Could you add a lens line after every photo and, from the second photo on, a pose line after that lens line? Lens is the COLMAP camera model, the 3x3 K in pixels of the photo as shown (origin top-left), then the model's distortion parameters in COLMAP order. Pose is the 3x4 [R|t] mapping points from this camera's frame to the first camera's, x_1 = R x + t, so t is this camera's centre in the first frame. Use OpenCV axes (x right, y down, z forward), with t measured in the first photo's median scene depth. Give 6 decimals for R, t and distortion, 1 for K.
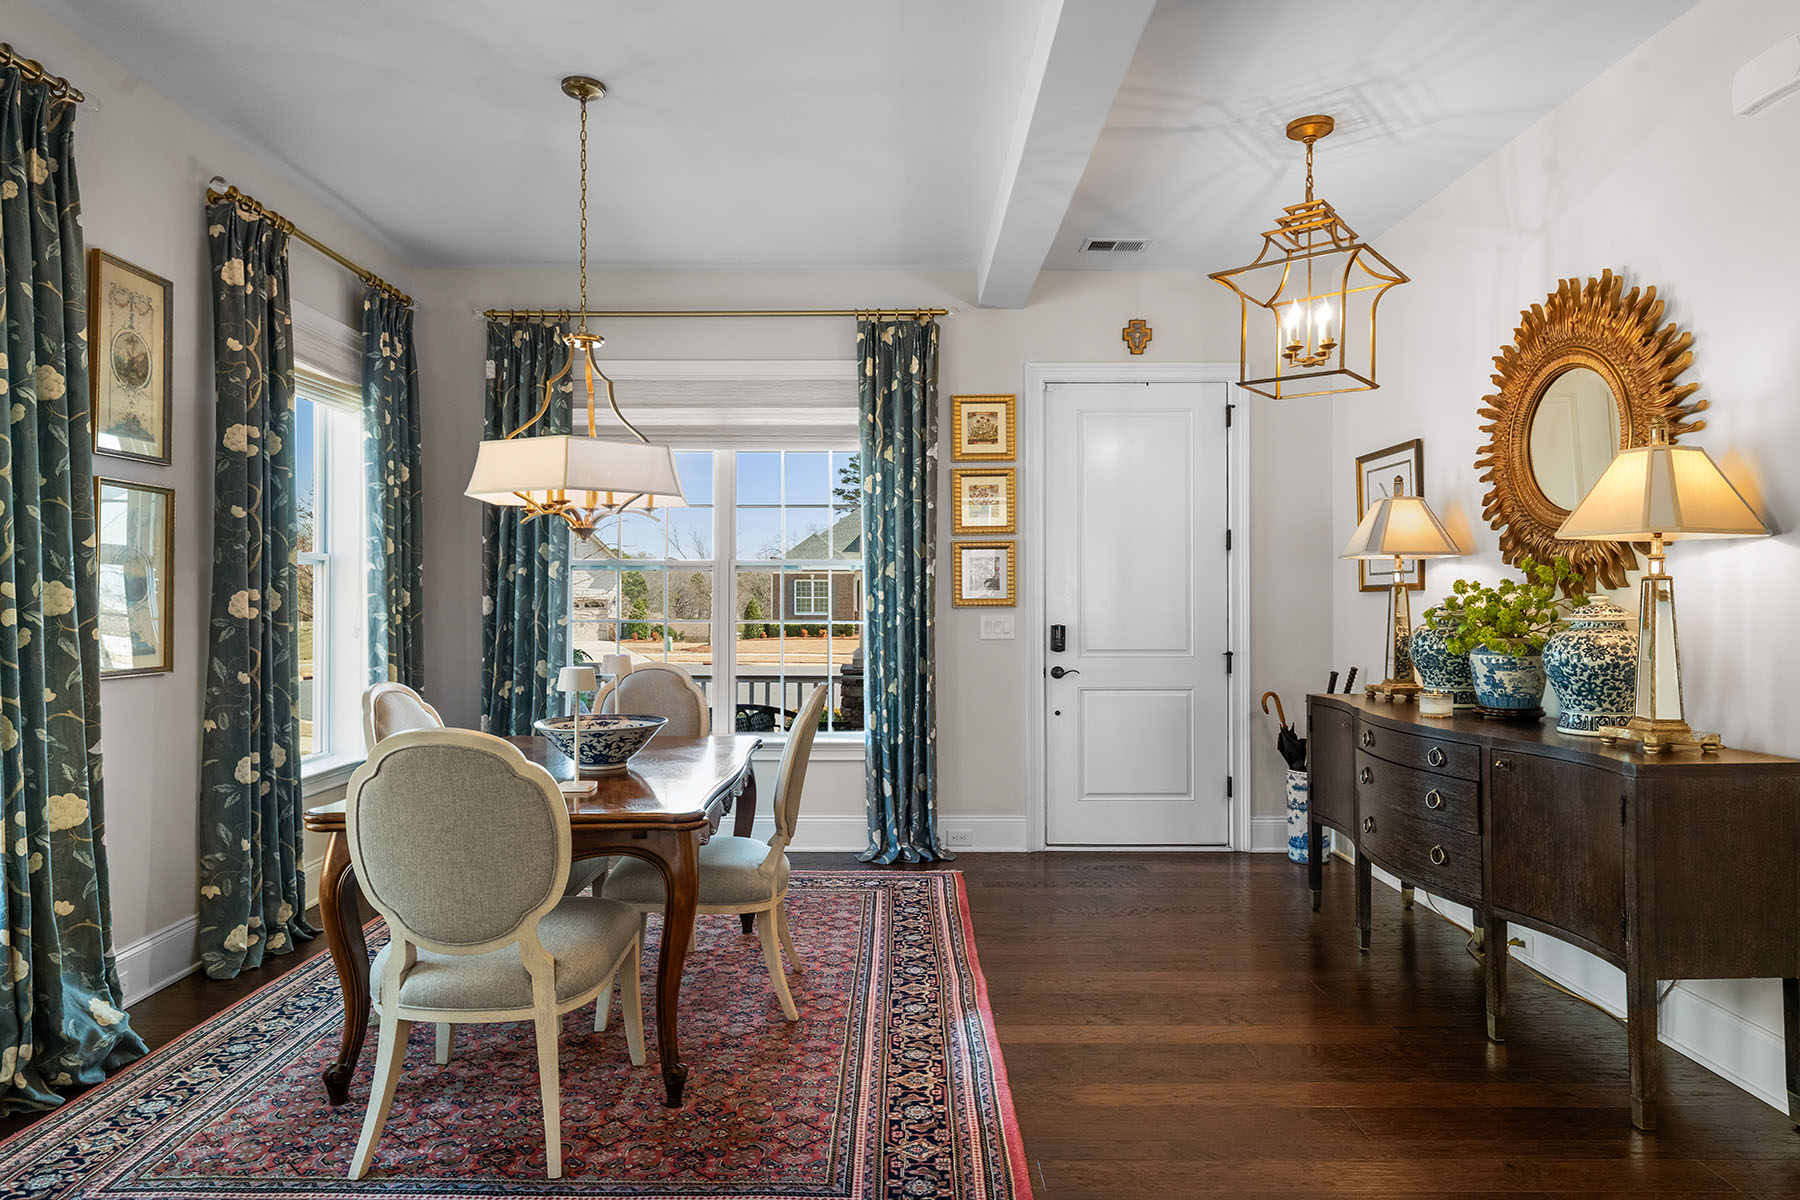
lens RADIAL K [[1072.4, 0, 906.9], [0, 1072.4, 608.8], [0, 0, 1]] dist [0.004264, 0.000802]
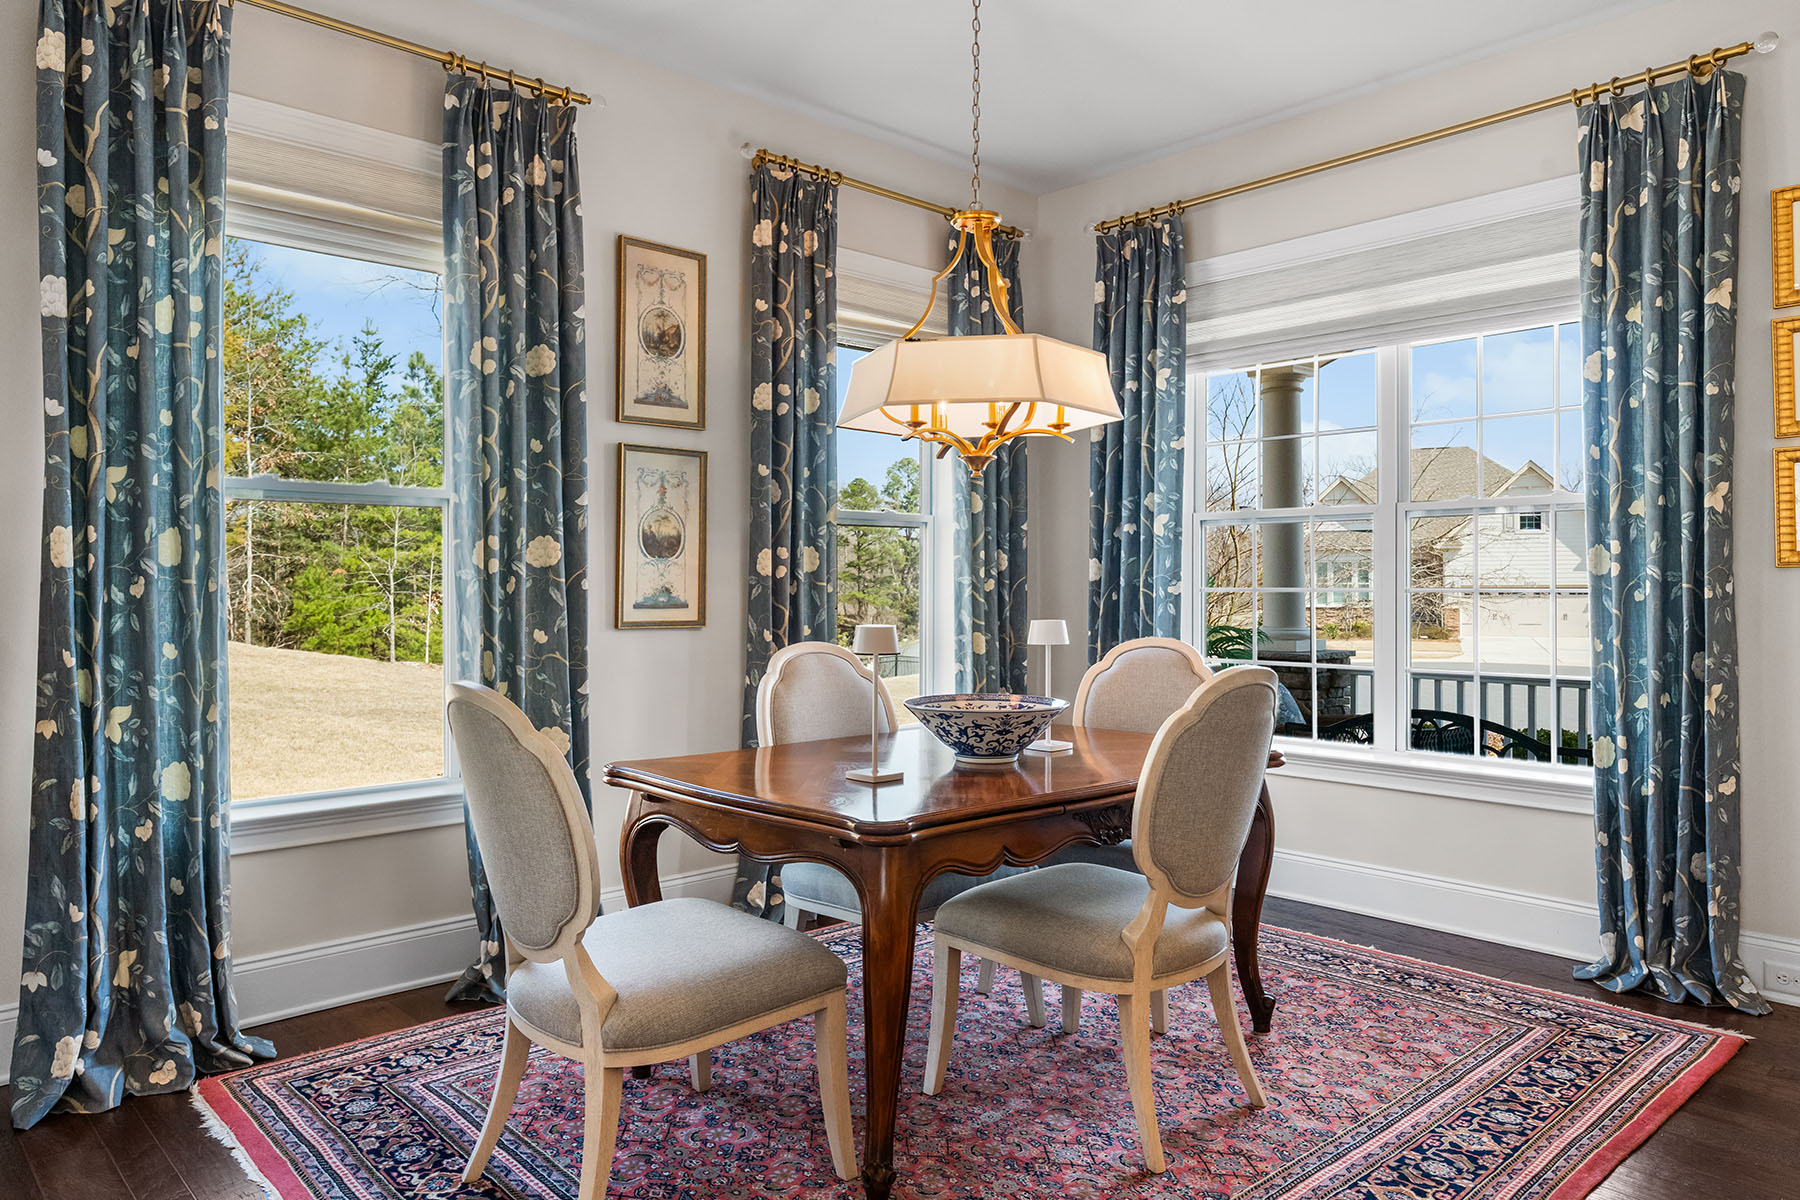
lens RADIAL K [[1213.5, 0, 901.2], [0, 1213.5, 589.2], [0, 0, 1]] dist [0.004893, 0.000066]
pose [[0.666338, 0.001559, -0.745649, 0.254542], [-0.008619, 0.999947, -0.005611, 0.021645], [0.745600, 0.010166, 0.666316, 0.276901]]
